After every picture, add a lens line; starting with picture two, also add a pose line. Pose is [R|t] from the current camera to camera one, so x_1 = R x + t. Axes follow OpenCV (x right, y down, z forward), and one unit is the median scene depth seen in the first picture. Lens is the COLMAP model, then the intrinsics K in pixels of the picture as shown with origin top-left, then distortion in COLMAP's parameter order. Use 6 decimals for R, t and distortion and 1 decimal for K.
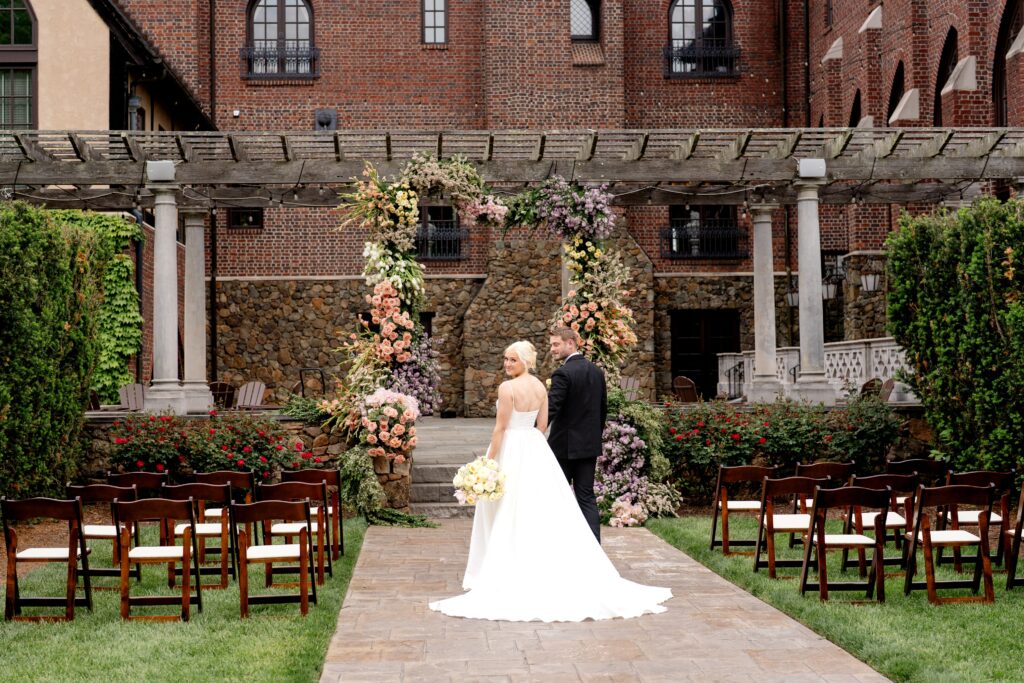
lens RADIAL K [[1451.9, 0, 509.7], [0, 1451.9, 343.4], [0, 0, 1]] dist [0.008925, 0.000000]
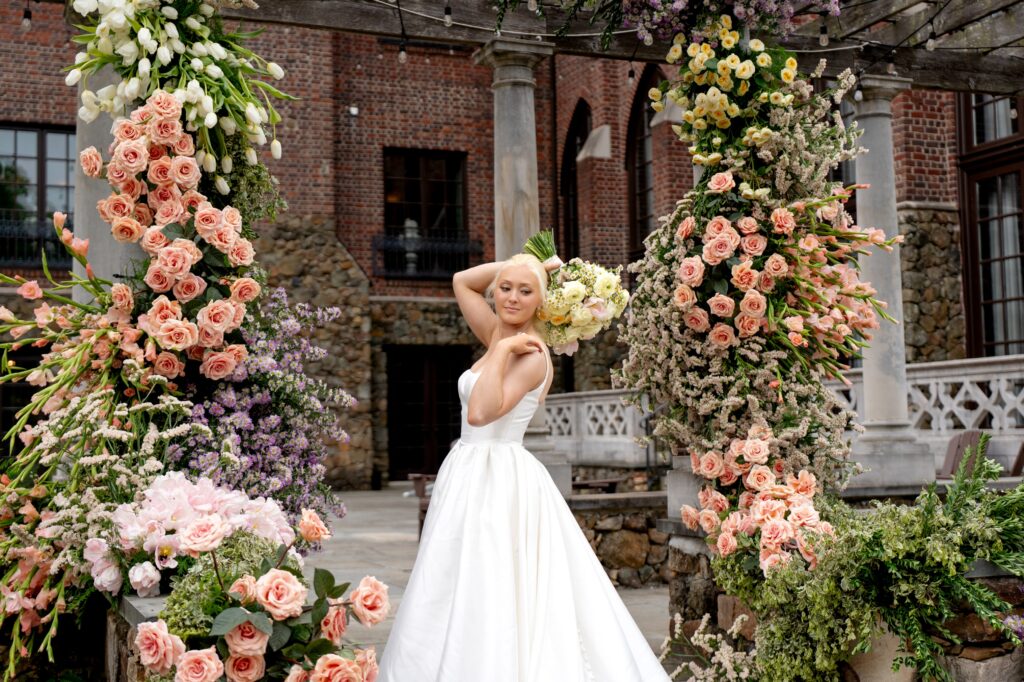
lens RADIAL K [[1333.8, 0, 522.3], [0, 1333.8, 336.5], [0, 0, 1]] dist [0.009734, 0.000000]
pose [[0.946603, 0.016996, 0.321954, -0.100945], [-0.000419, 0.998673, -0.051490, 0.017793], [-0.322402, 0.048606, 0.945354, 0.721267]]
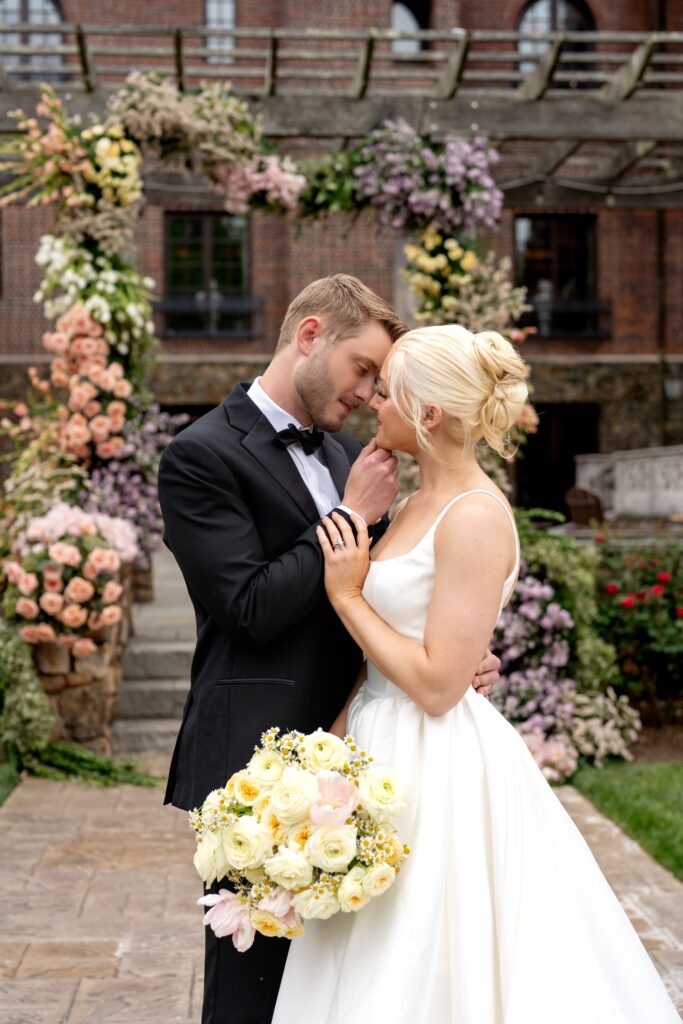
lens RADIAL K [[1451.9, 0, 348.5], [0, 1451.9, 510.5], [0, 0, 1]] dist [0.008925, 0.000000]
pose [[0.999745, 0.004905, 0.022065, 0.003876], [-0.005779, 0.999192, 0.039762, 0.010569], [-0.021852, -0.039880, 0.998966, 0.448290]]
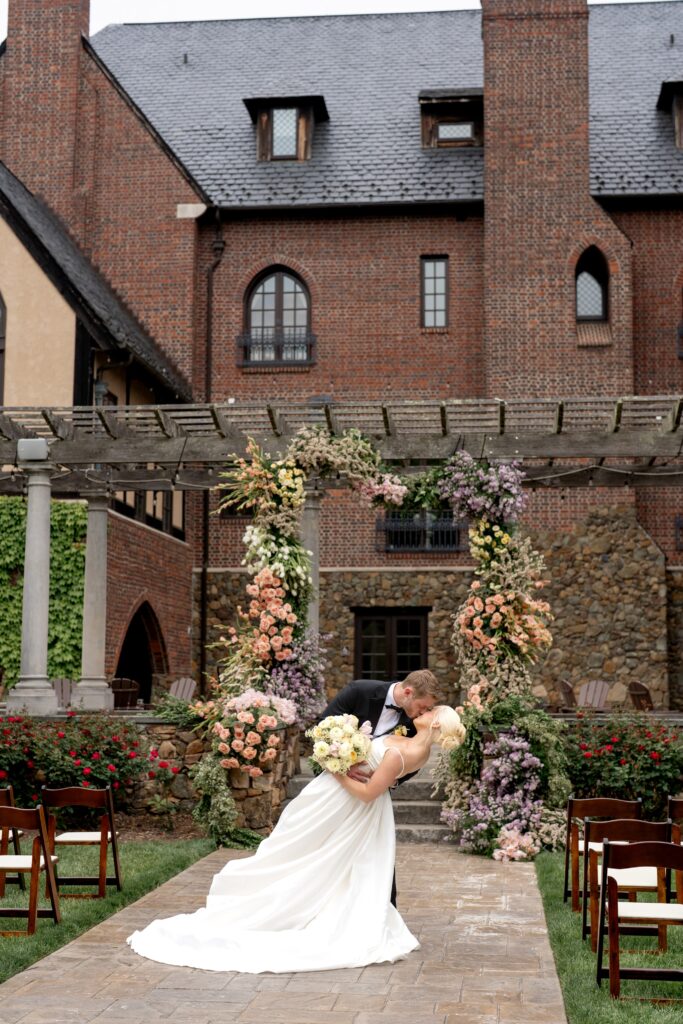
lens RADIAL K [[1451.9, 0, 356.2], [0, 1451.9, 513.1], [0, 0, 1]] dist [0.008925, 0.000000]
pose [[0.987386, -0.001149, -0.158328, 0.110398], [-0.012515, 0.996279, -0.085272, -0.001680], [0.157837, 0.086178, 0.983698, 0.122548]]
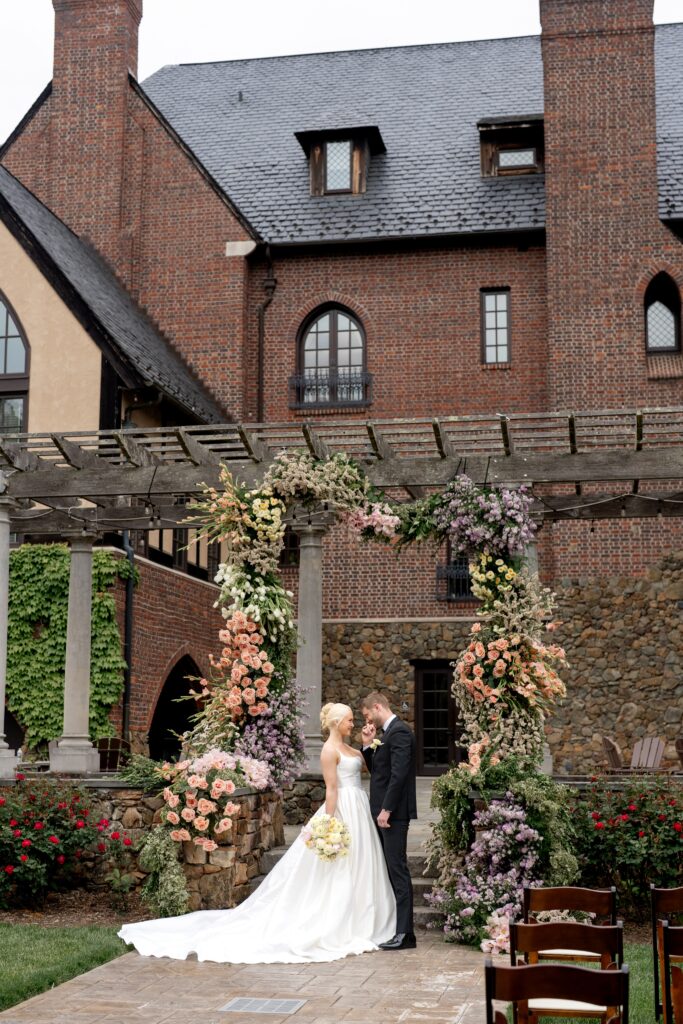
lens RADIAL K [[1451.9, 0, 352.8], [0, 1451.9, 527.6], [0, 0, 1]] dist [0.008925, 0.000000]
pose [[0.972492, -0.019601, -0.232112, 0.157573], [-0.006959, 0.993564, -0.113056, 0.000280], [0.232834, 0.111561, 0.966097, 0.242814]]
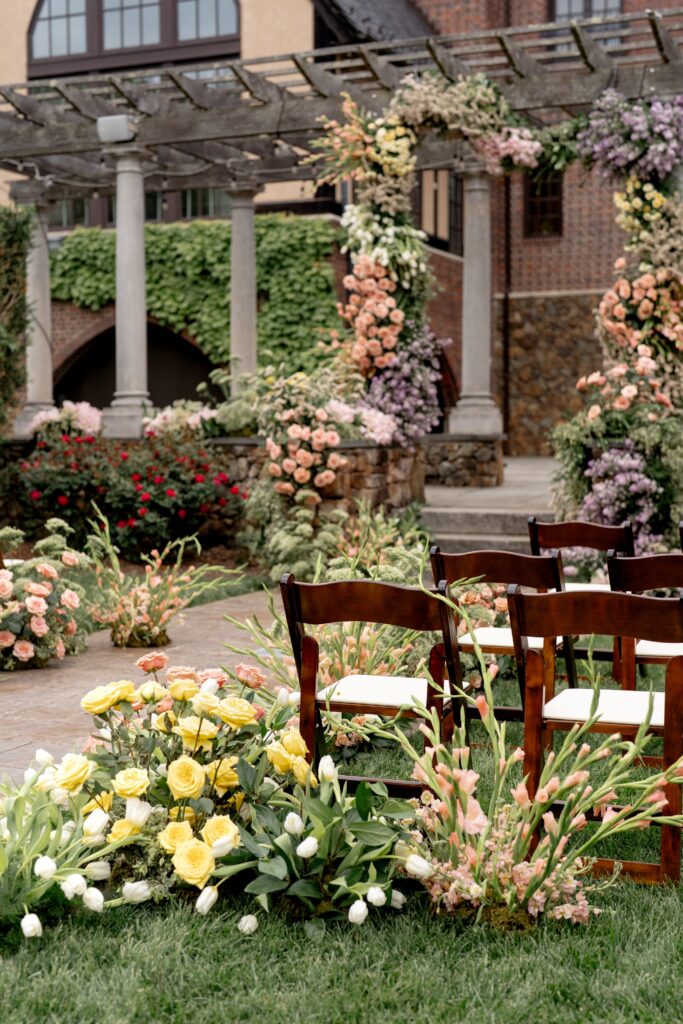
lens RADIAL K [[1451.9, 0, 351.6], [0, 1451.9, 510.7], [0, 0, 1]] dist [0.008925, 0.000000]
pose [[0.898060, 0.032185, -0.438695, 0.231530], [0.006192, 0.996296, 0.085770, 0.021887], [0.439830, -0.079743, 0.894534, 0.327963]]
